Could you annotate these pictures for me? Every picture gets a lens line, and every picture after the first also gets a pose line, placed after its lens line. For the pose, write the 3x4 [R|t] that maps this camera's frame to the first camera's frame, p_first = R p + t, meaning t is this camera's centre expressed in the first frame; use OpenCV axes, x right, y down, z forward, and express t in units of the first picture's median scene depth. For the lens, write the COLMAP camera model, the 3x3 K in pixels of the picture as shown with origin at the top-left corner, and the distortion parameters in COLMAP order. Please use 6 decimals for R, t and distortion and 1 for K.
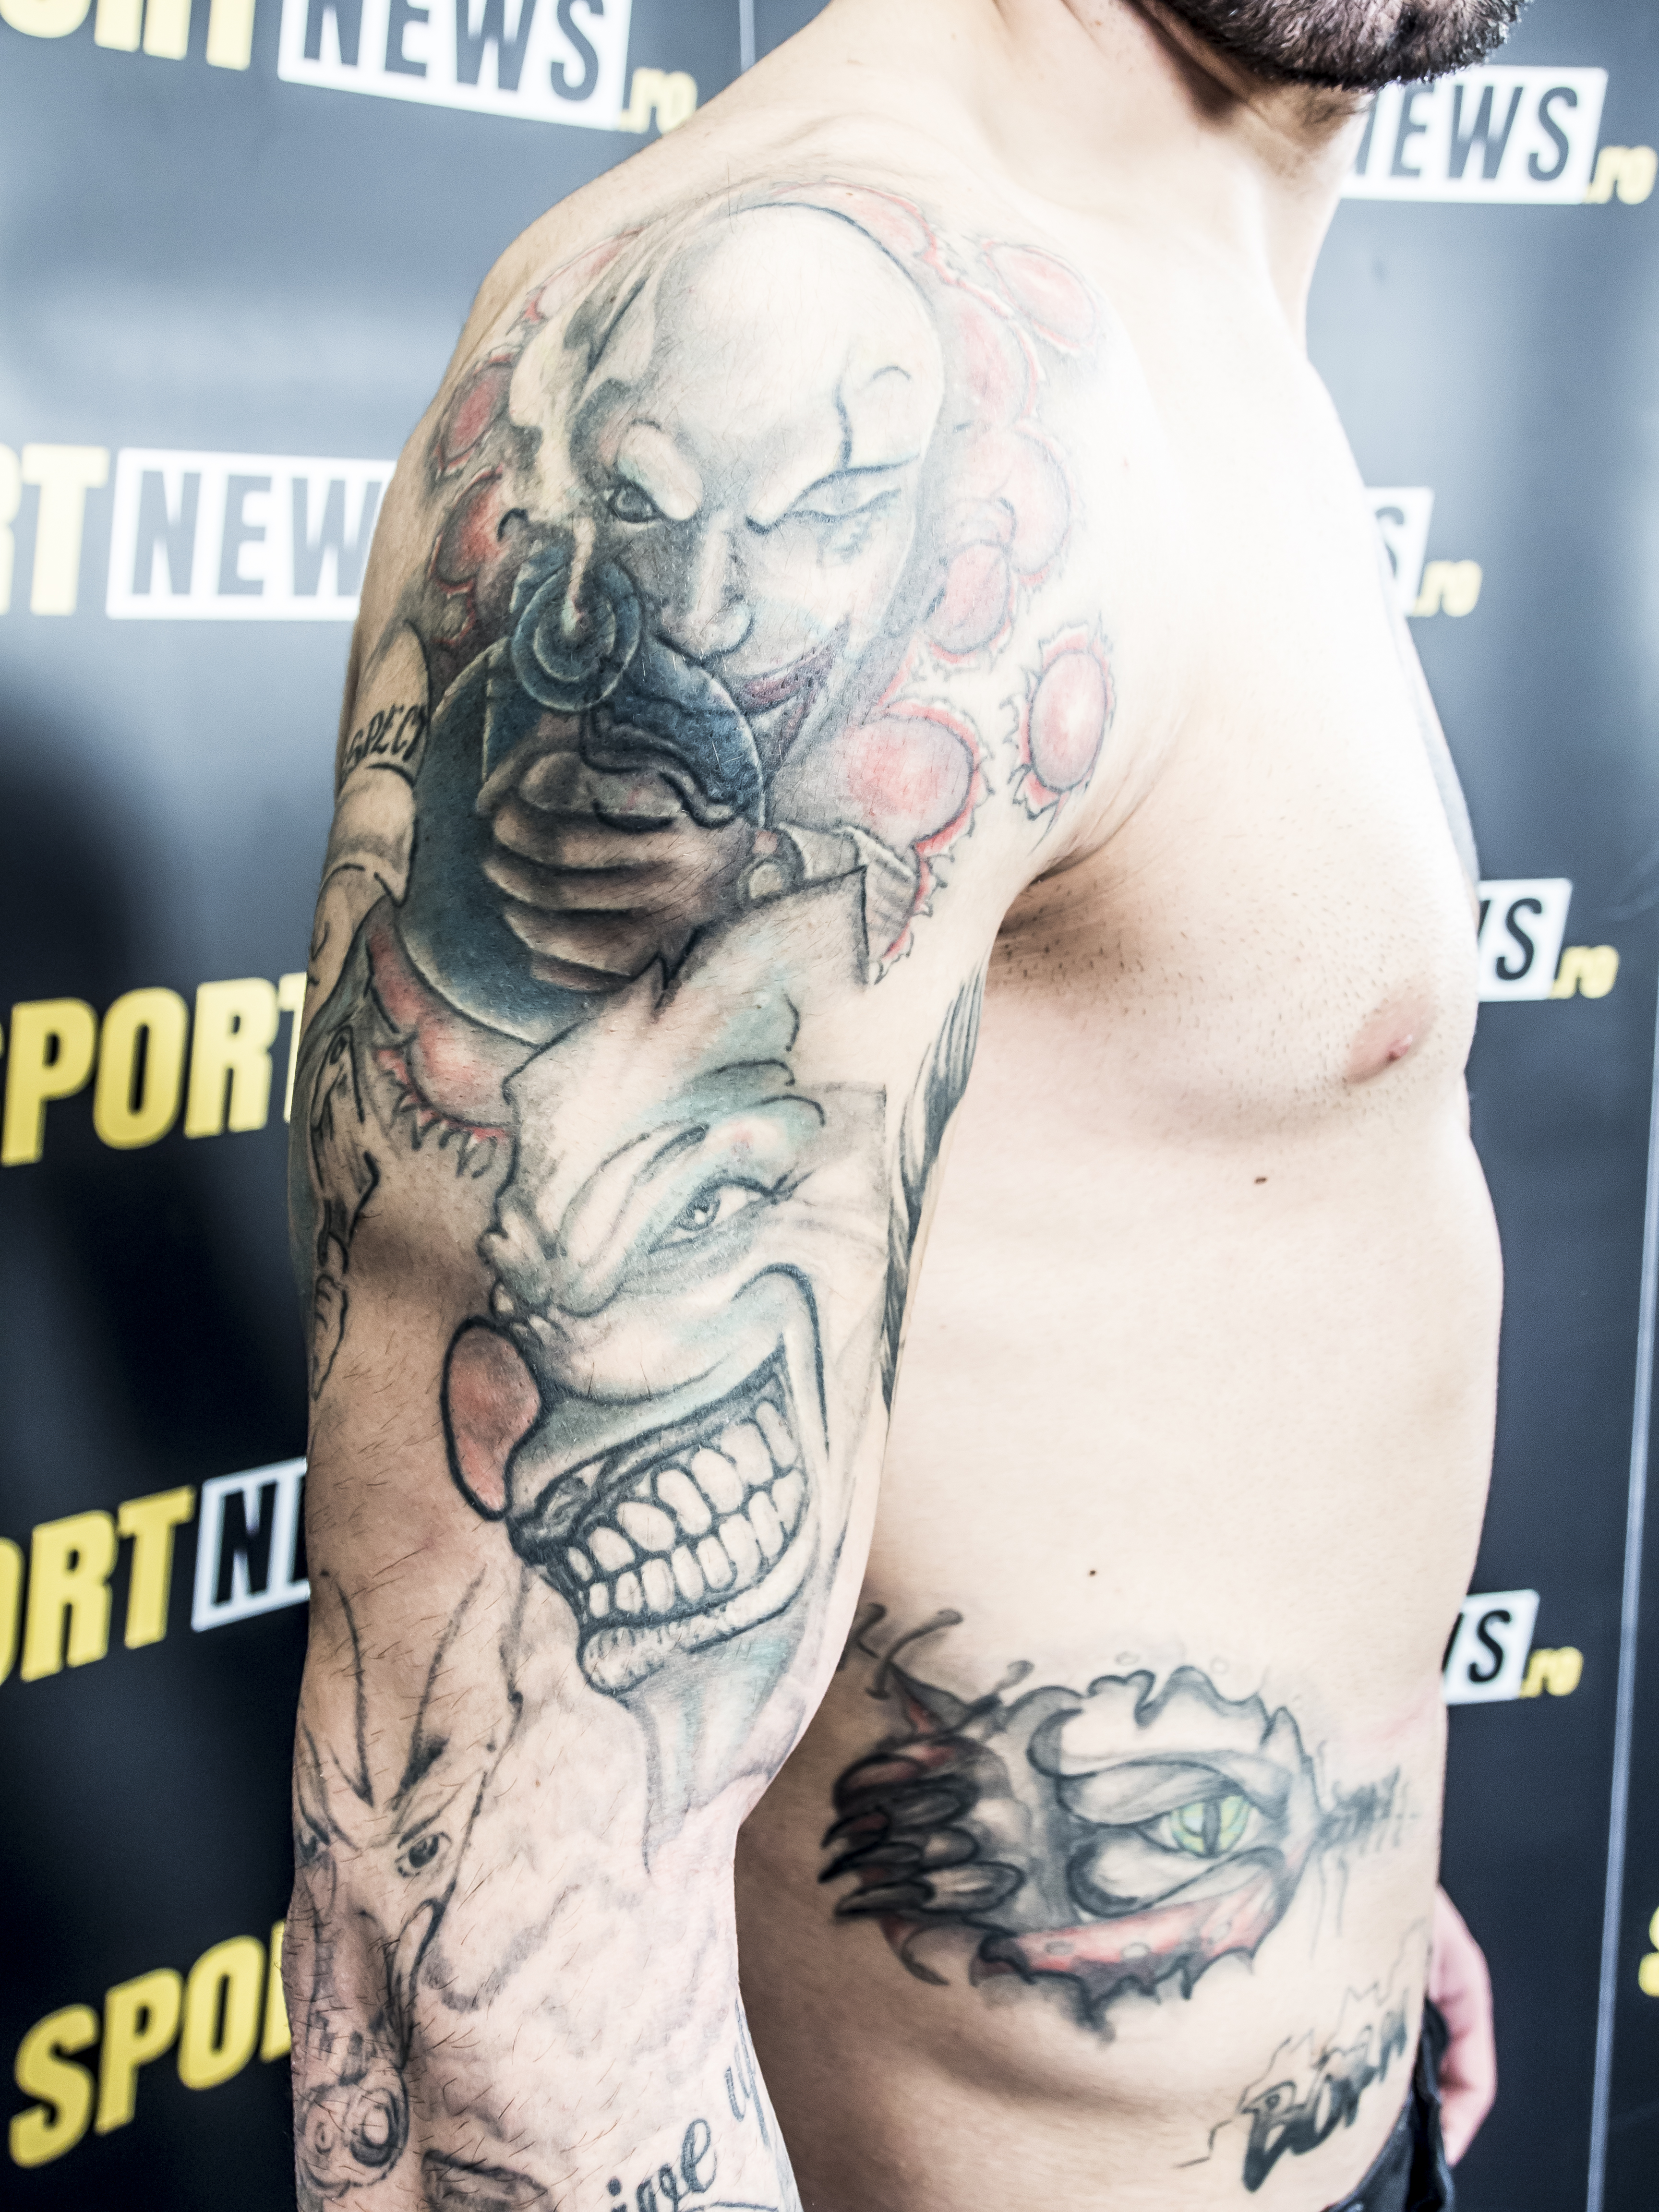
lens RADIAL K [[2208.4, 0, 780.4], [0, 2208.4, 1109.4], [0, 0, 1]] dist [-0.013470, -0.029323]
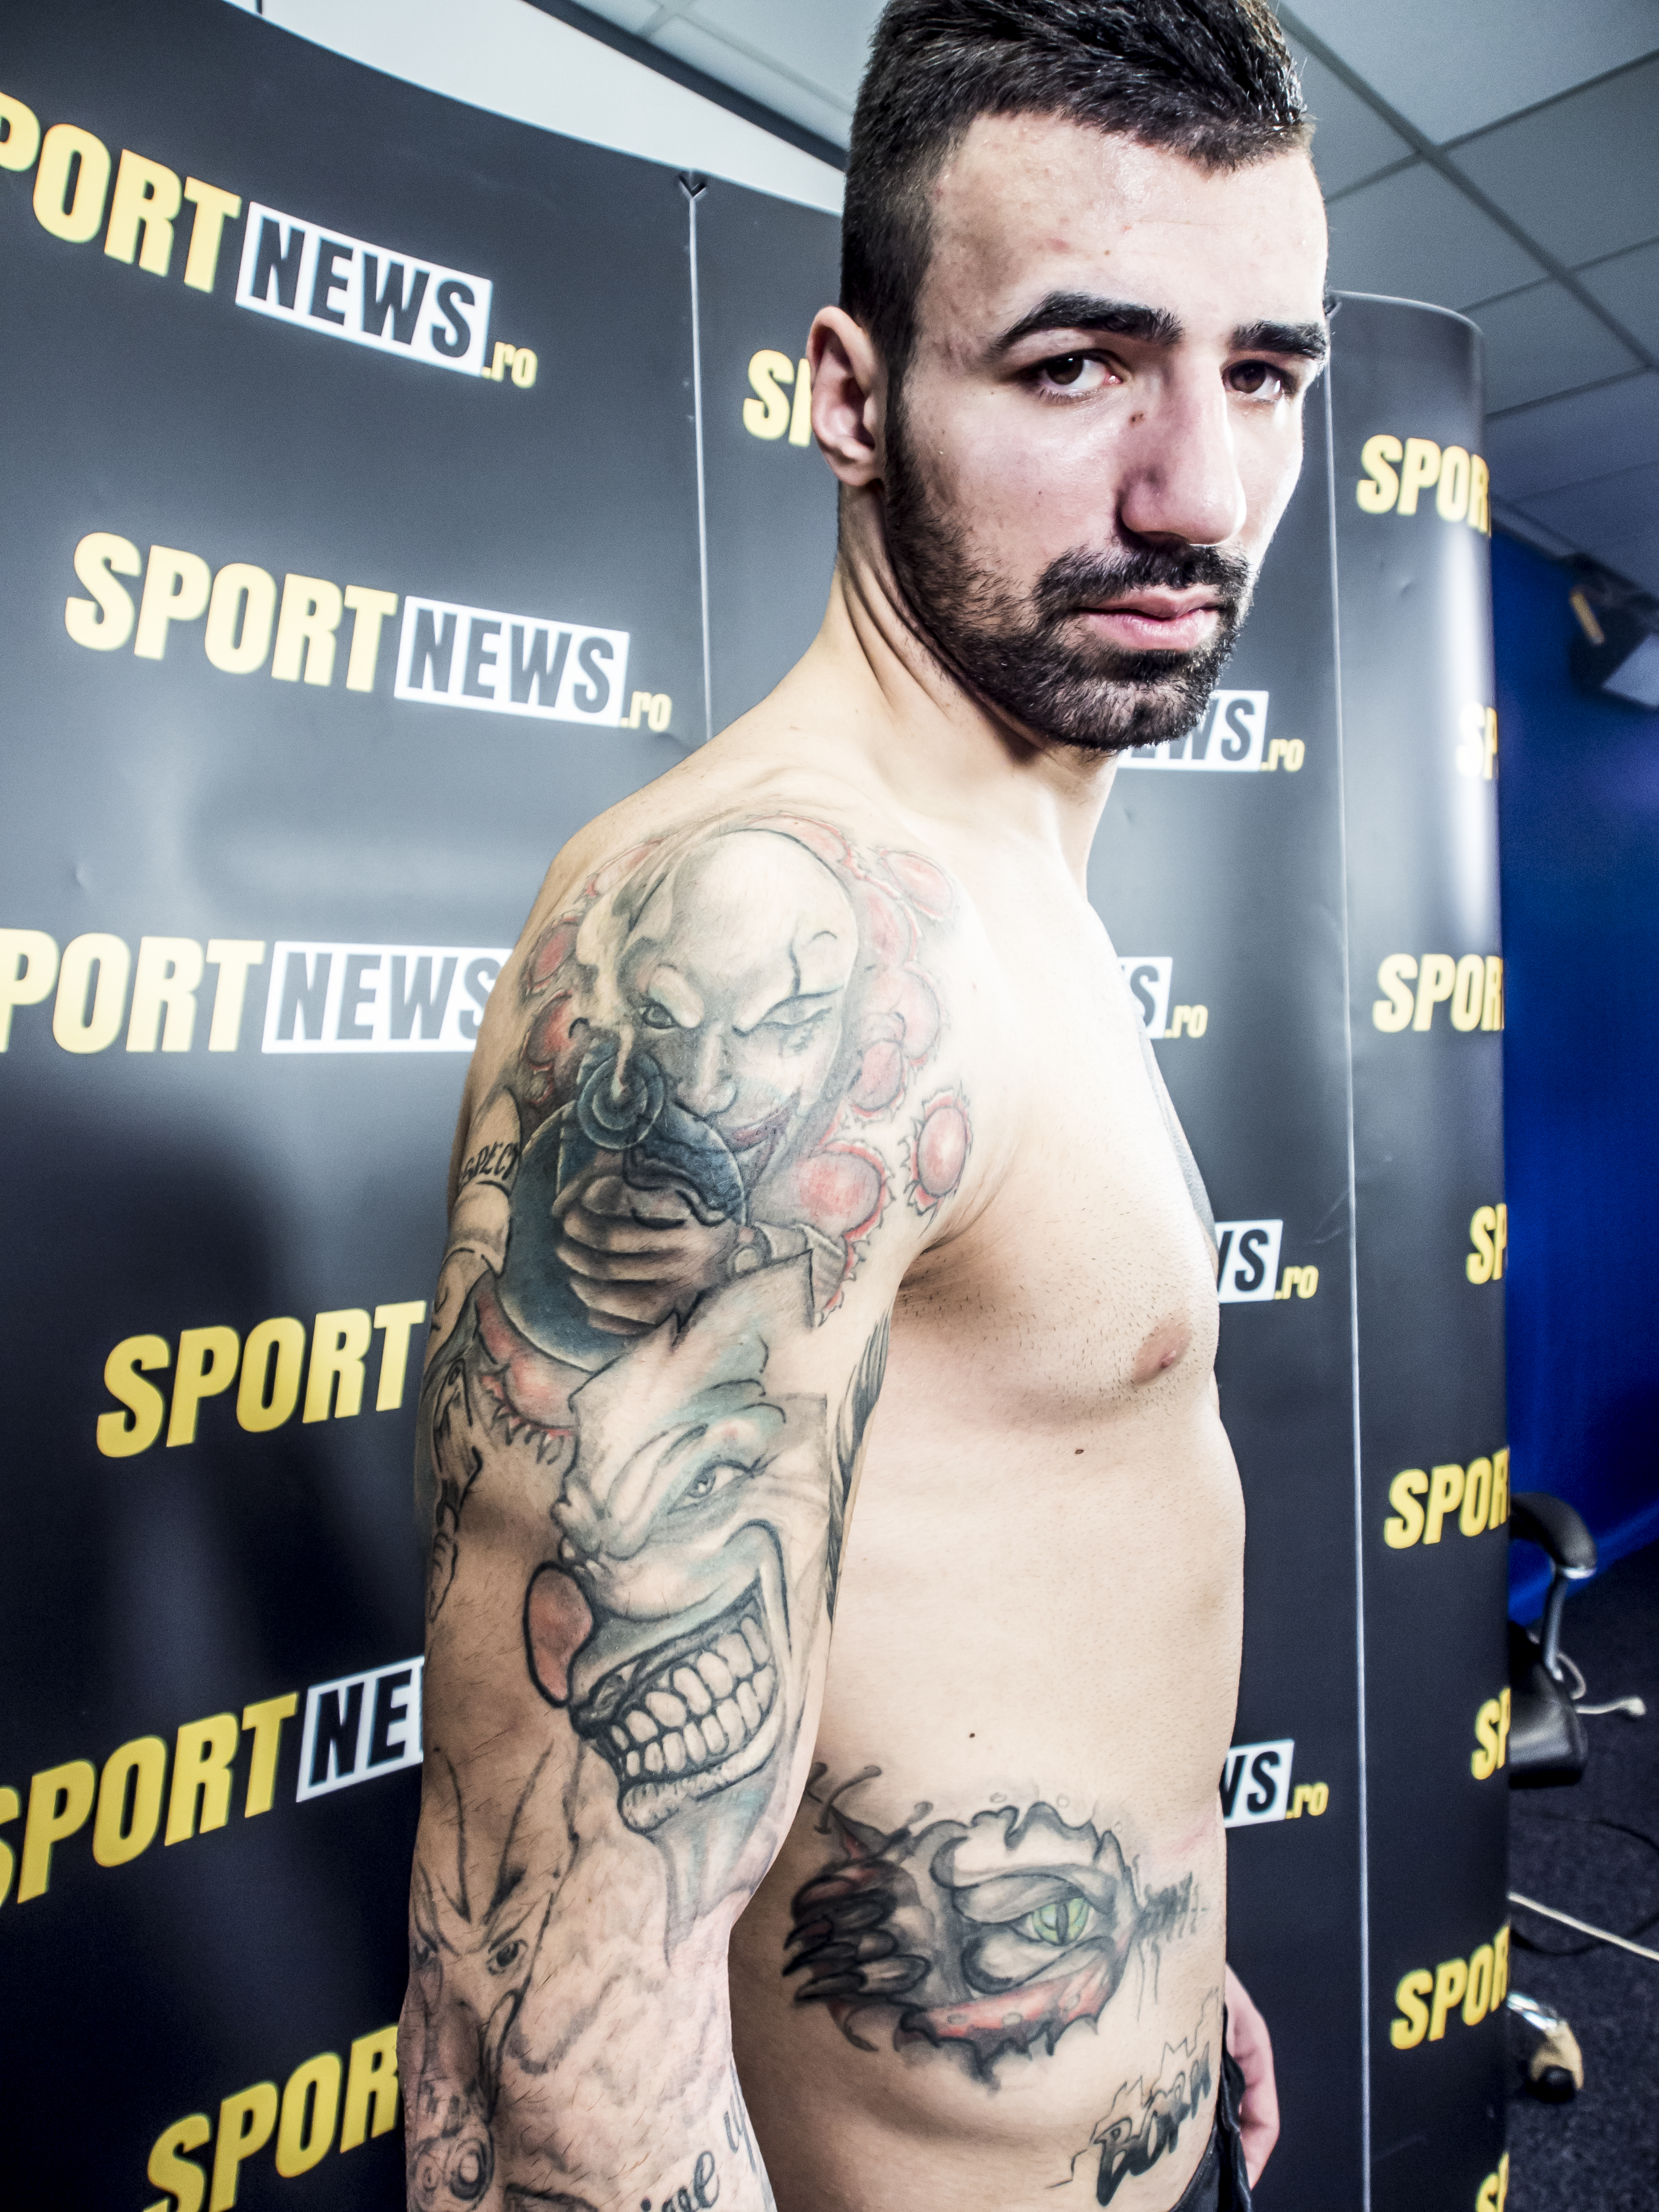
lens RADIAL K [[1590.5, 0, 829.5], [0, 1590.5, 1106.0], [0, 0, 1]] dist [-0.031046, -0.003758]
pose [[0.998007, -0.004415, 0.062945, -0.017149], [0.015408, 0.984405, -0.175241, -0.015174], [-0.061189, 0.175862, 0.982511, -0.086715]]
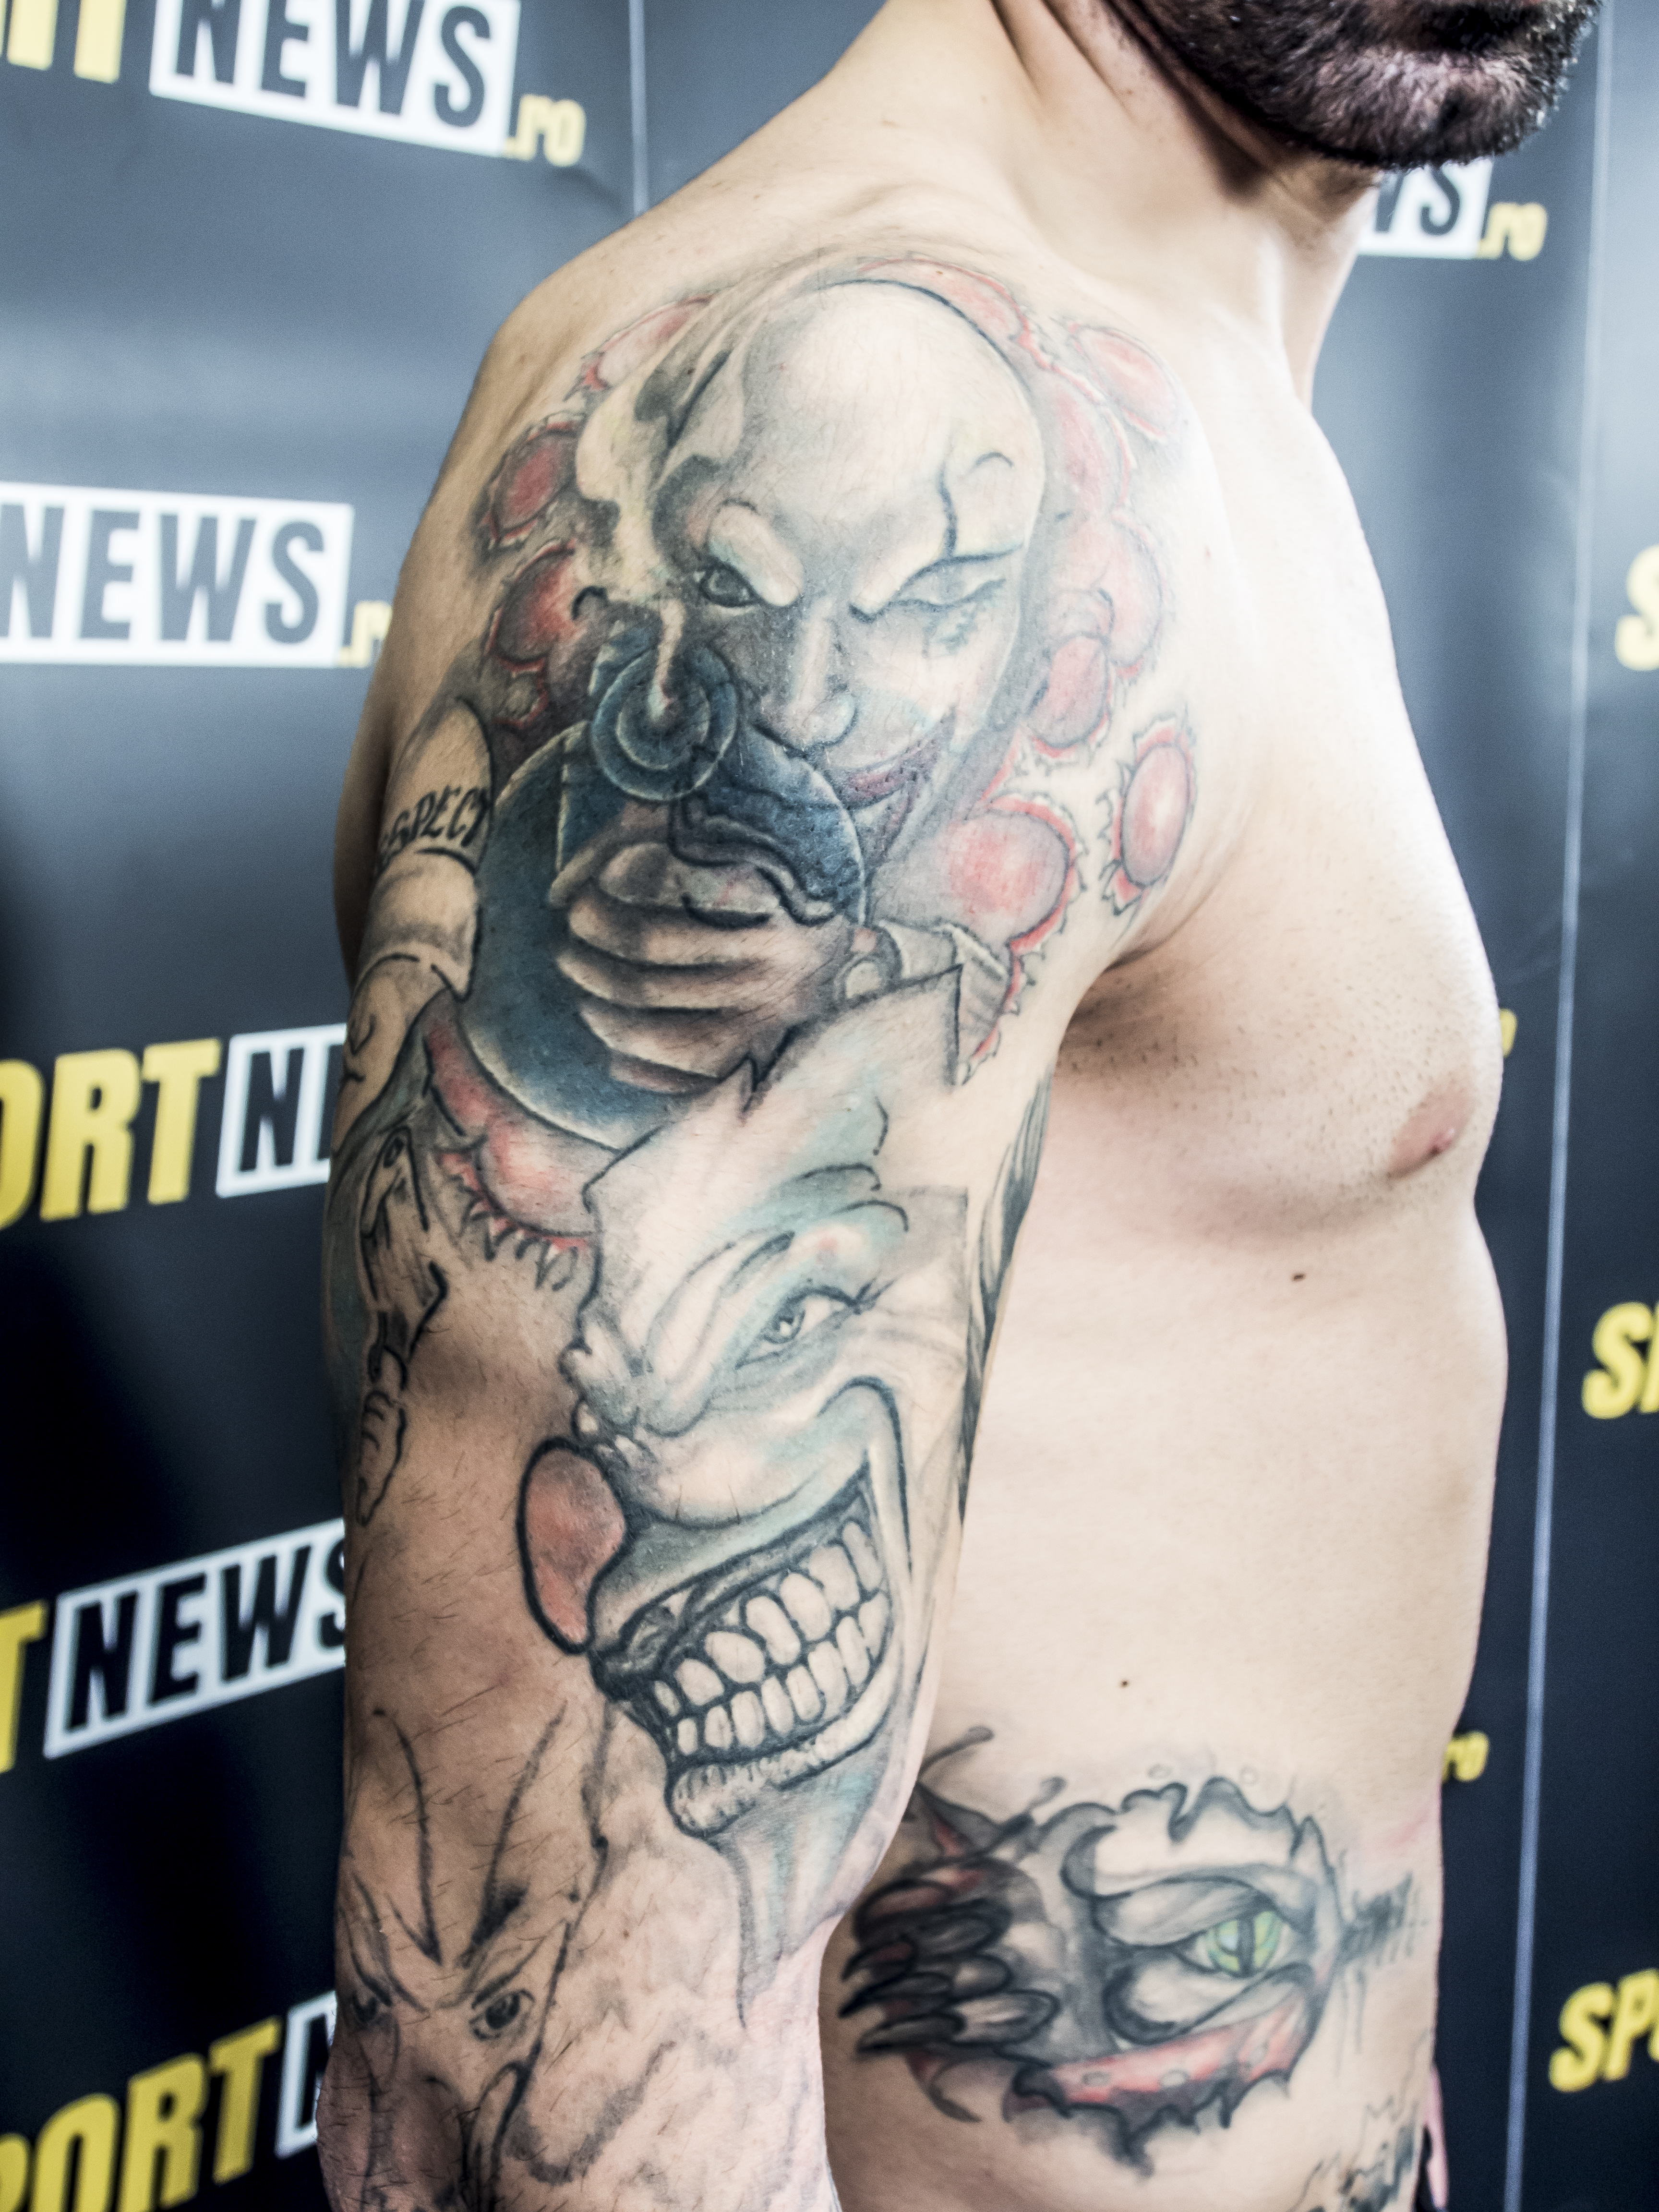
lens RADIAL K [[2319.5, 0, 829.5], [0, 2319.5, 1106.0], [0, 0, 1]] dist [-0.021098, 0.019357]
pose [[0.995455, 0.002023, 0.095210, -0.112416], [0.000424, 0.999670, -0.025667, -0.021810], [-0.095231, 0.025591, 0.995126, -0.001983]]
